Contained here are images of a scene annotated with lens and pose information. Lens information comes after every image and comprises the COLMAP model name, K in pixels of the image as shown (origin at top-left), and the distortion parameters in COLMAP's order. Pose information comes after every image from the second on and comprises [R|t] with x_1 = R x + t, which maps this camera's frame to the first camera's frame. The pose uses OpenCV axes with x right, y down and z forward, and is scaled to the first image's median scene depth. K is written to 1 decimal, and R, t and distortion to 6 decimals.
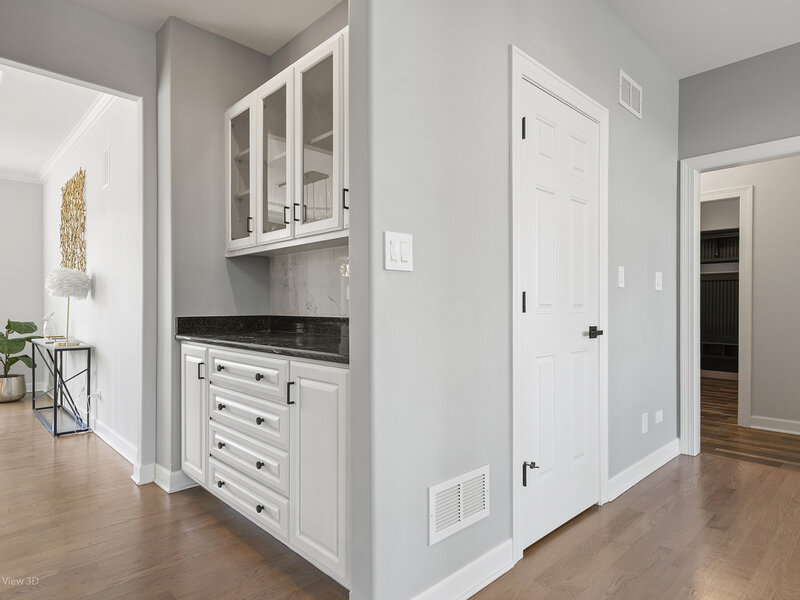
lens RADIAL K [[477.4, 0, 399.1], [0, 477.4, 303.2], [0, 0, 1]] dist [0.016034, -0.000044]
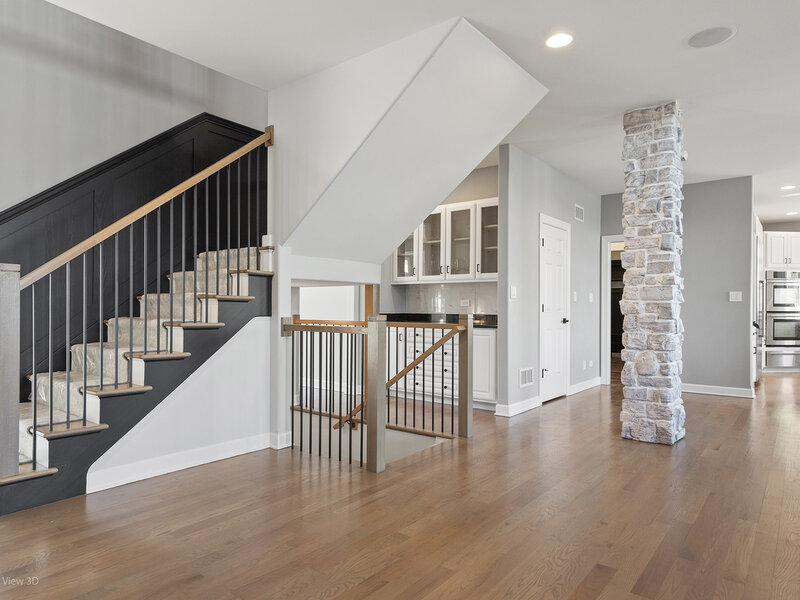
lens RADIAL K [[510.3, 0, 400.0], [0, 510.3, 300.0], [0, 0, 1]] dist [0.041835, -0.037004]
pose [[0.990536, 0.006807, 0.137086, -0.689672], [-0.006200, 0.999969, -0.004856, -0.022017], [-0.137115, 0.003960, 0.990547, -1.284744]]
